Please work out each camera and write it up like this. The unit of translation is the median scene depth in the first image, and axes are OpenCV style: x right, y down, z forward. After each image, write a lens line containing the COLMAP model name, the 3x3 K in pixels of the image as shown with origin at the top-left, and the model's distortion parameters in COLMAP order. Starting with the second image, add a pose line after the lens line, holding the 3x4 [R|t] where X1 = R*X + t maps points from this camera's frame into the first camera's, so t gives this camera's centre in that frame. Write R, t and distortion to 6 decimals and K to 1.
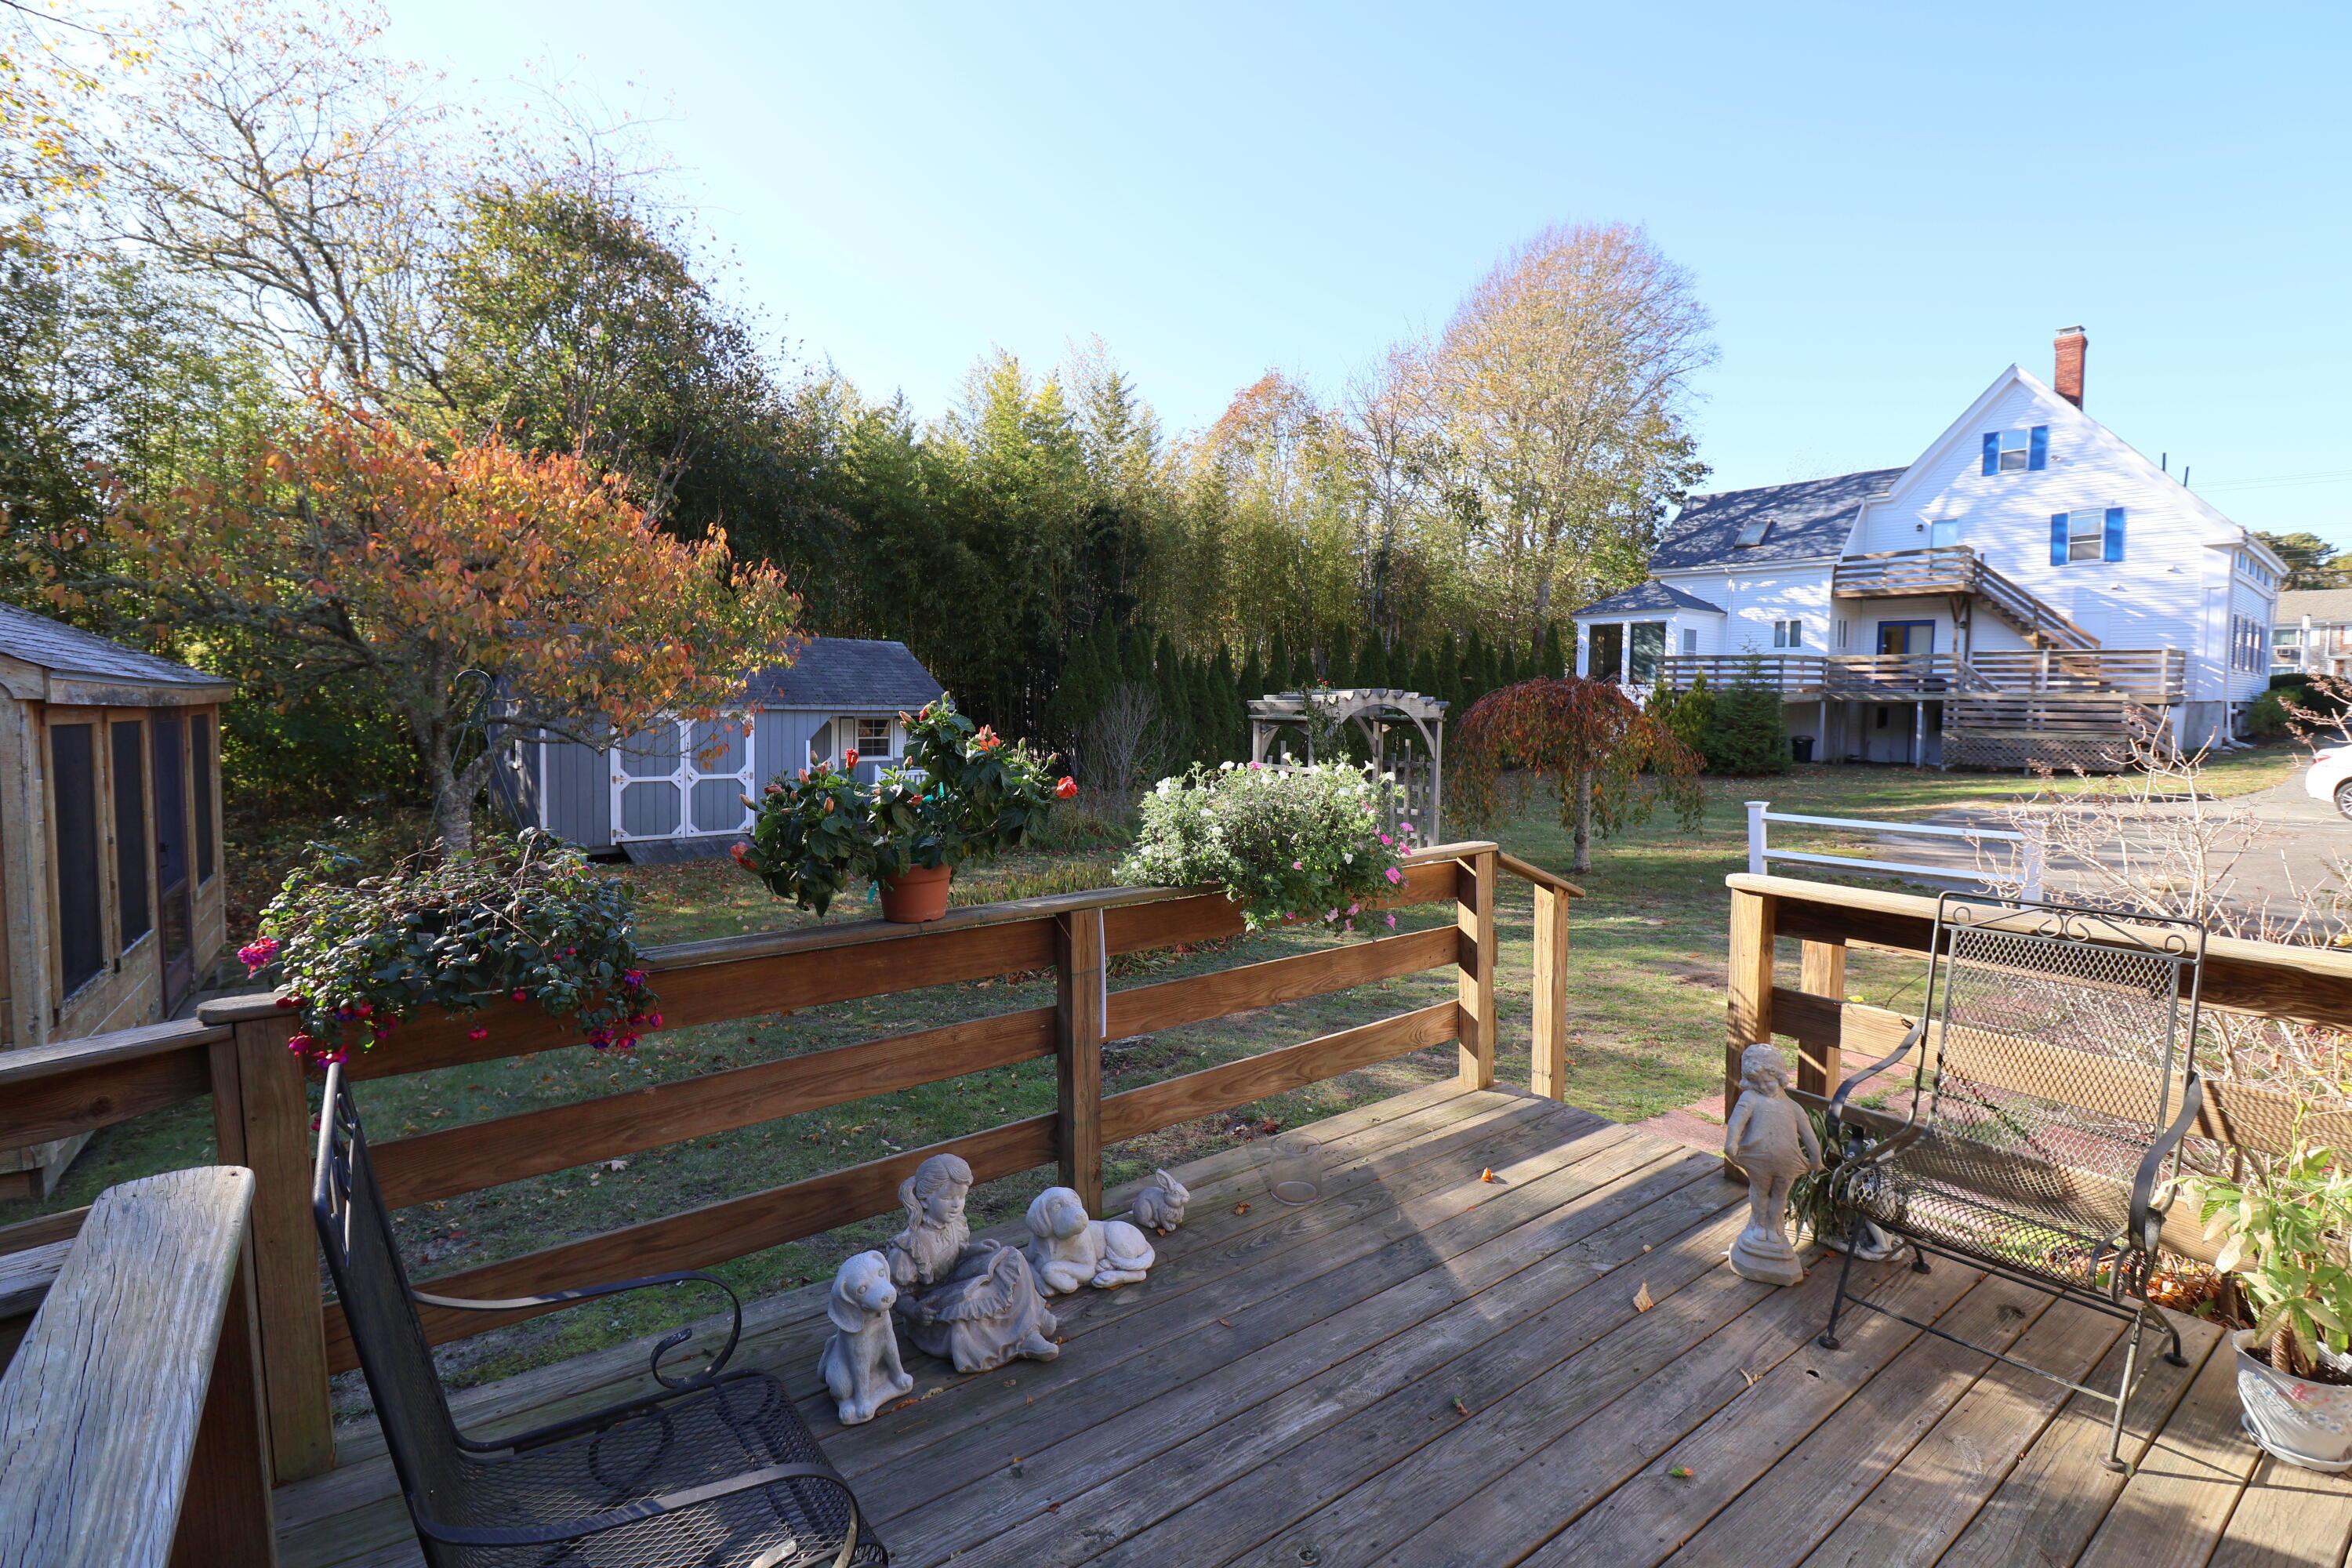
lens RADIAL K [[1085.5, 0, 1166.3], [0, 1085.5, 765.0], [0, 0, 1]] dist [0.003010, -0.016056]
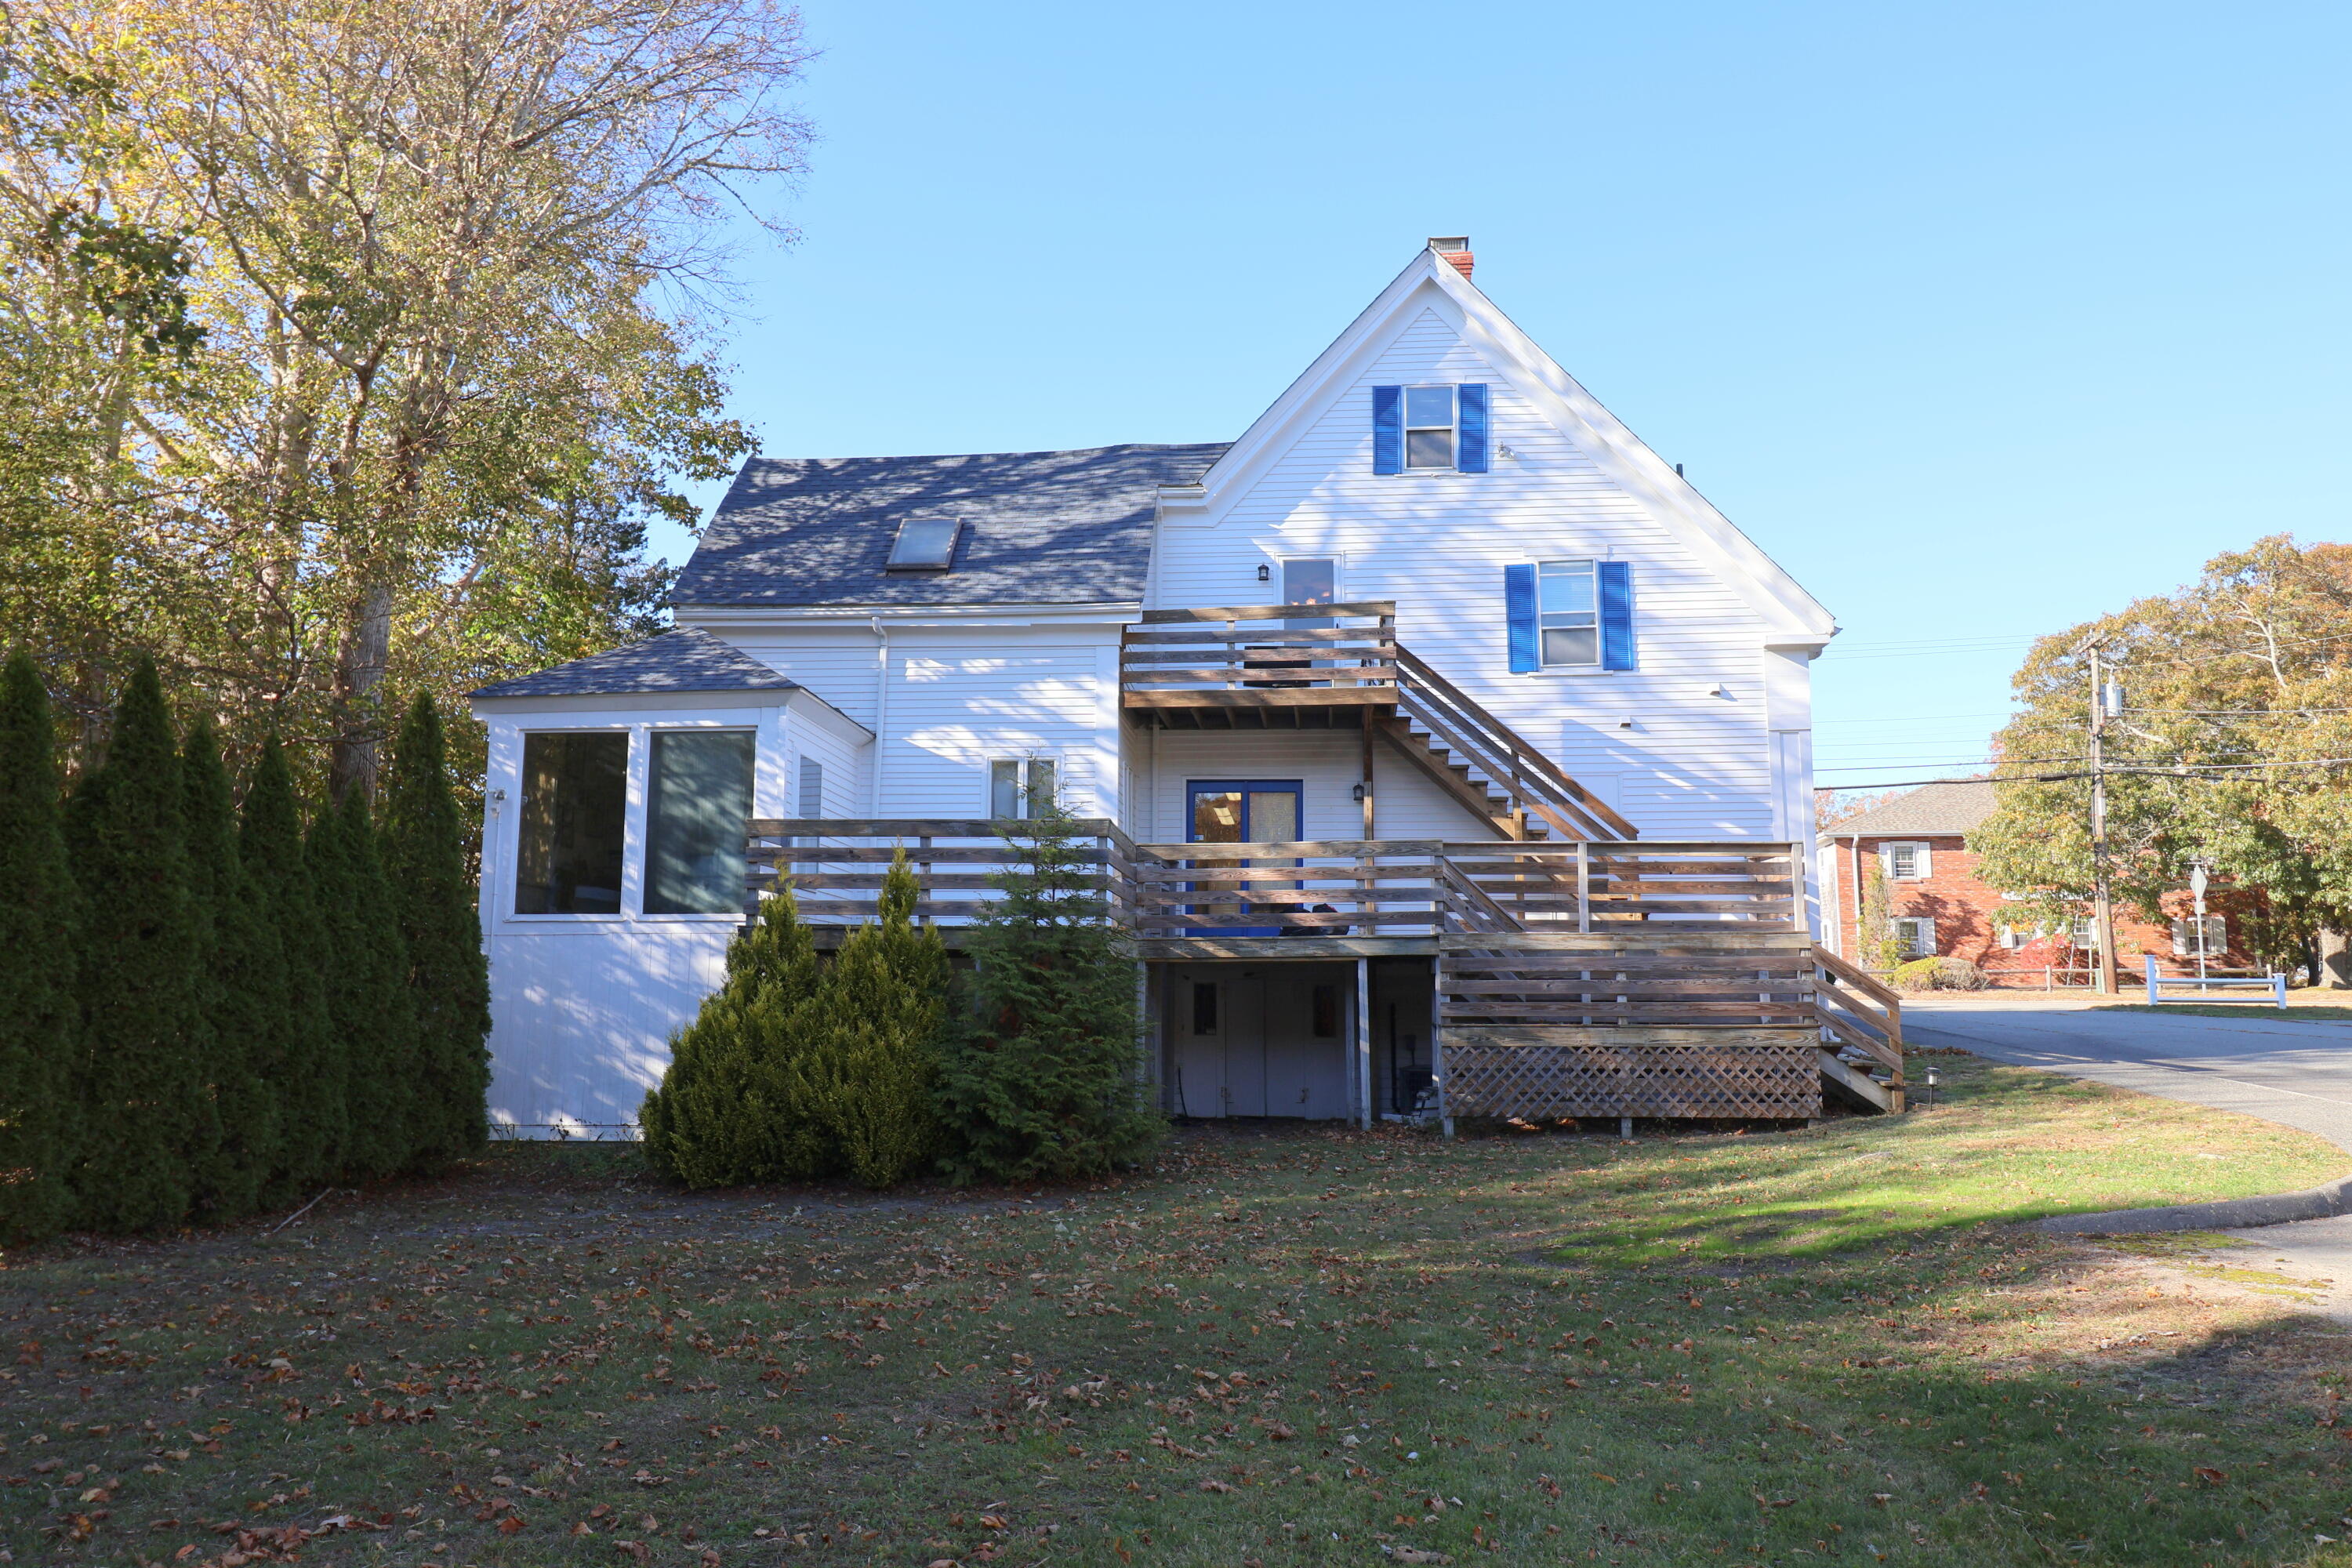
lens RADIAL K [[1887.3, 0, 1178.8], [0, 1887.3, 653.7], [0, 0, 1]] dist [0.240843, -0.117729]
pose [[0.712750, 0.123098, 0.690532, 0.486574], [0.040506, 0.975613, -0.215727, -0.064501], [-0.700248, 0.181730, 0.690382, 1.842105]]
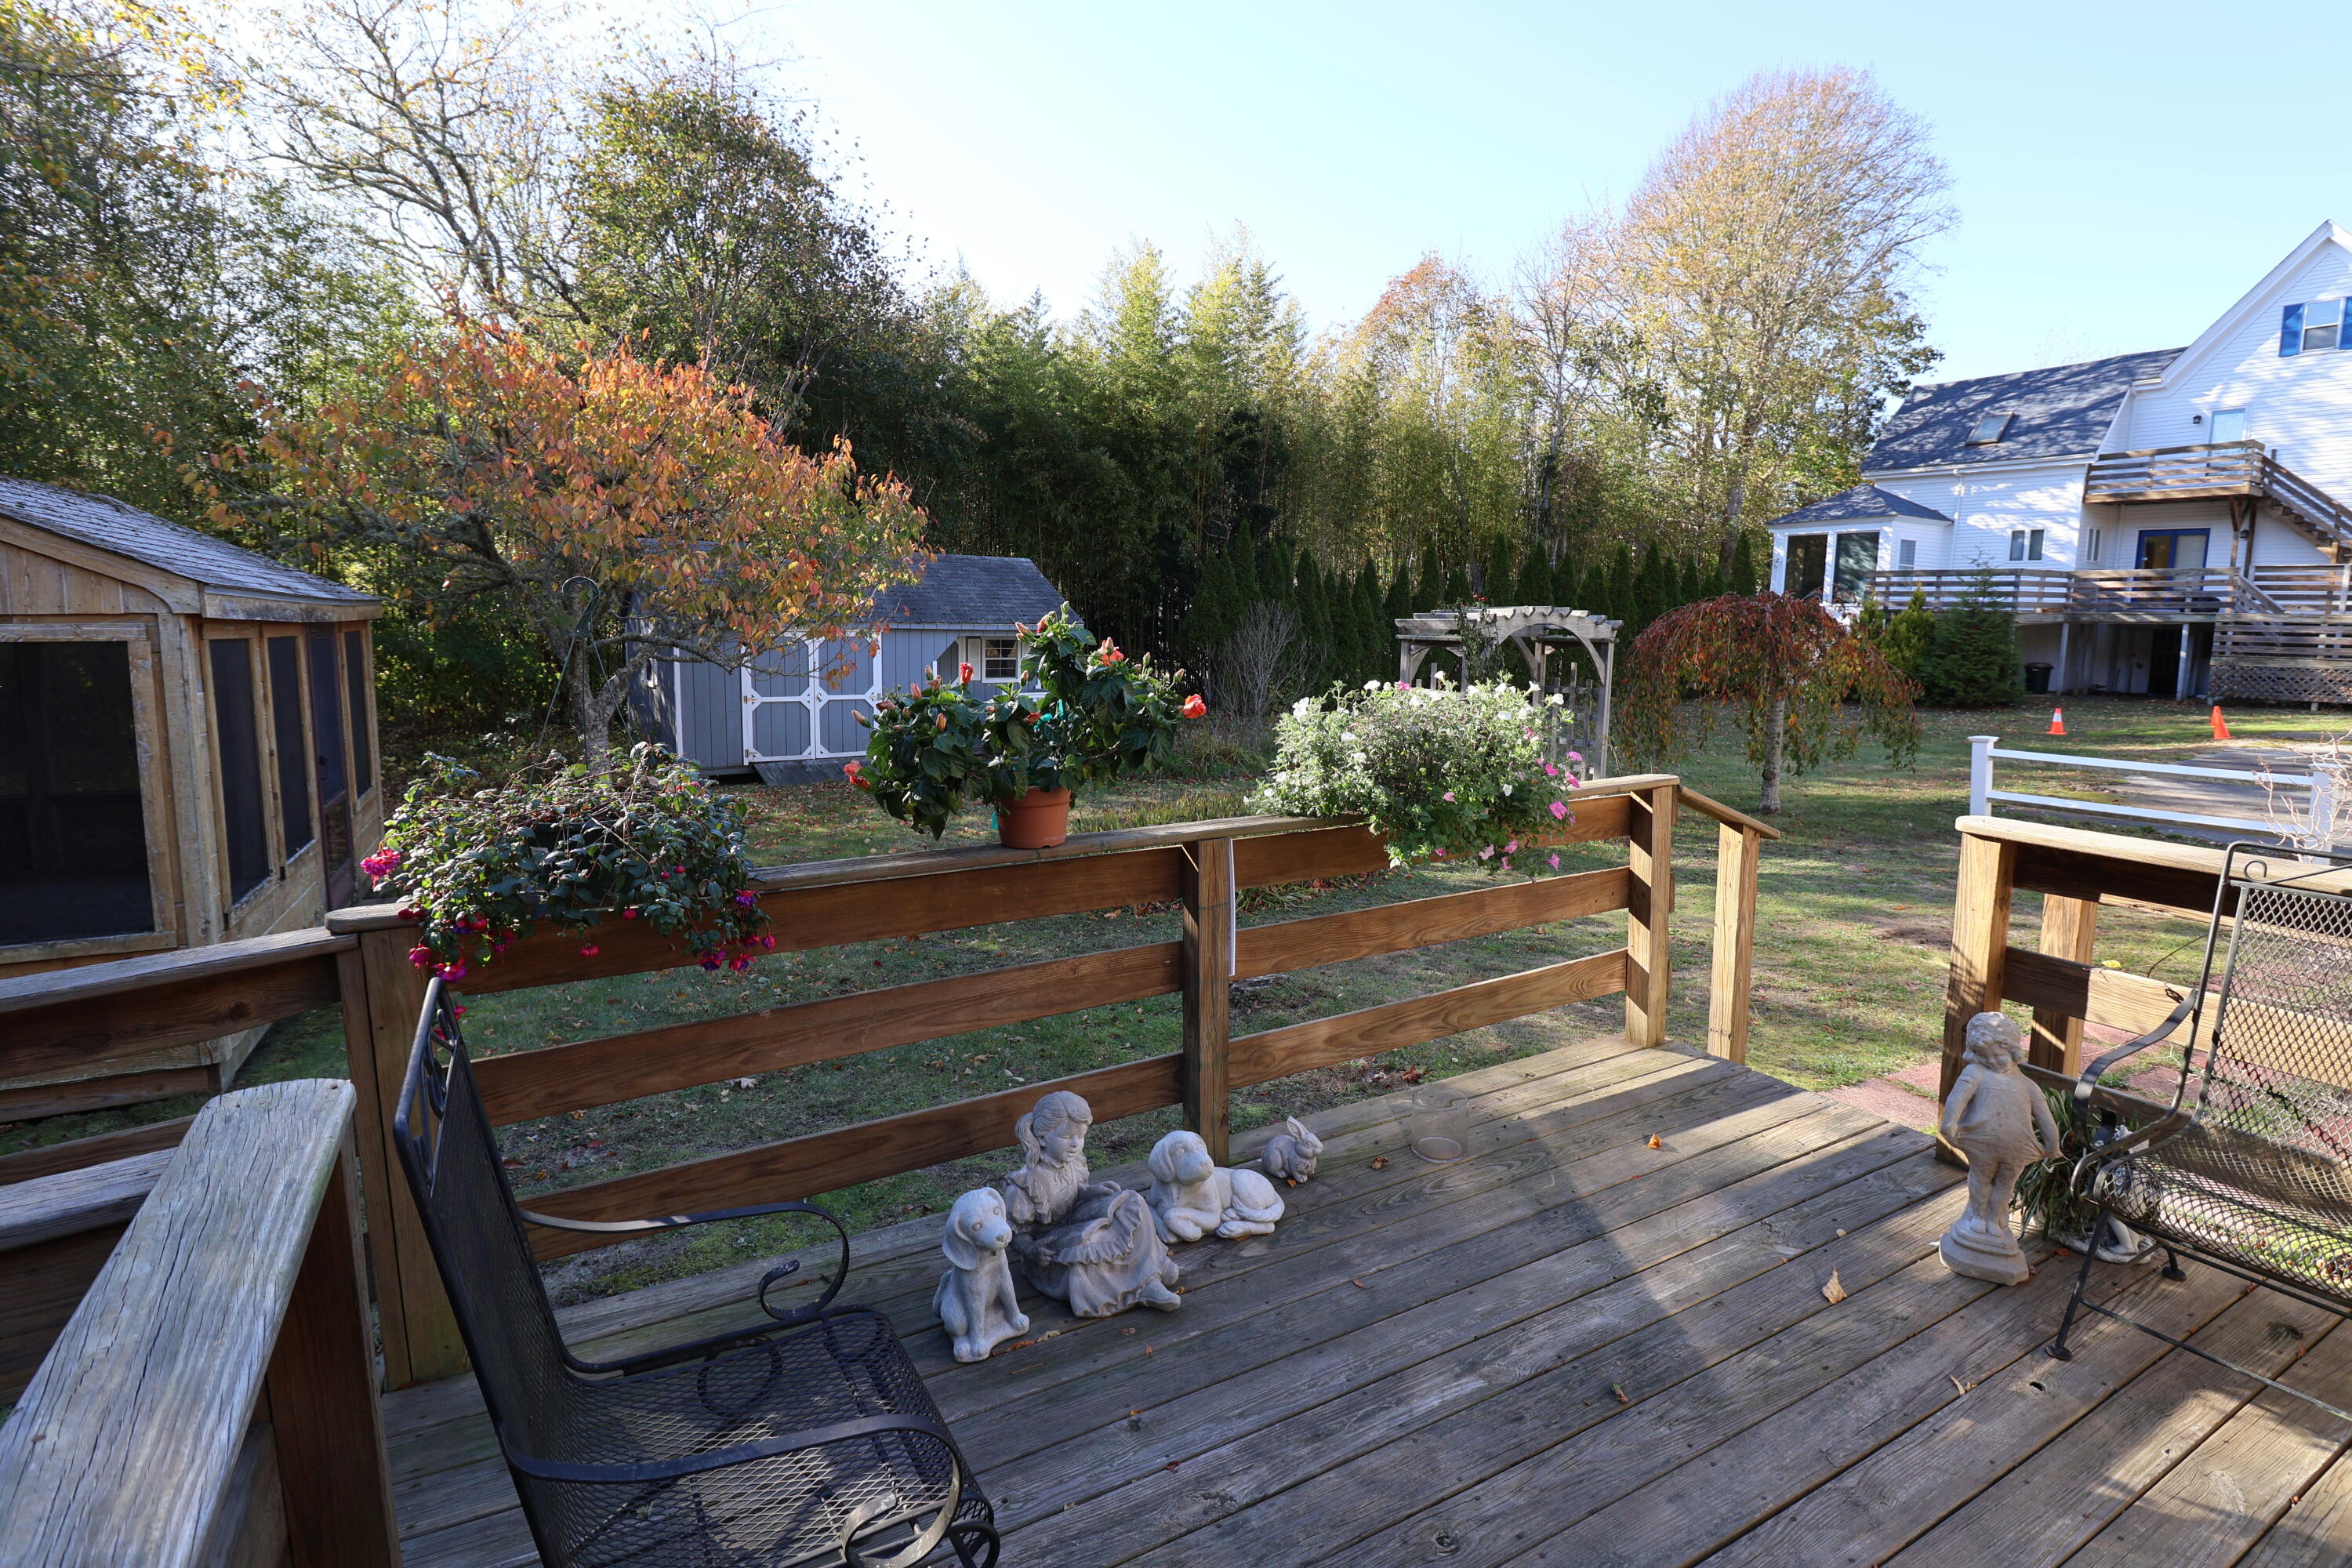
lens RADIAL K [[1141.6, 0, 1169.6], [0, 1141.6, 762.8], [0, 0, 1]] dist [0.007362, -0.018658]
pose [[0.992939, 0.015470, -0.117609, 0.000276], [-0.007929, 0.997898, 0.064314, 0.001295], [0.118357, -0.062927, 0.990975, 0.007862]]
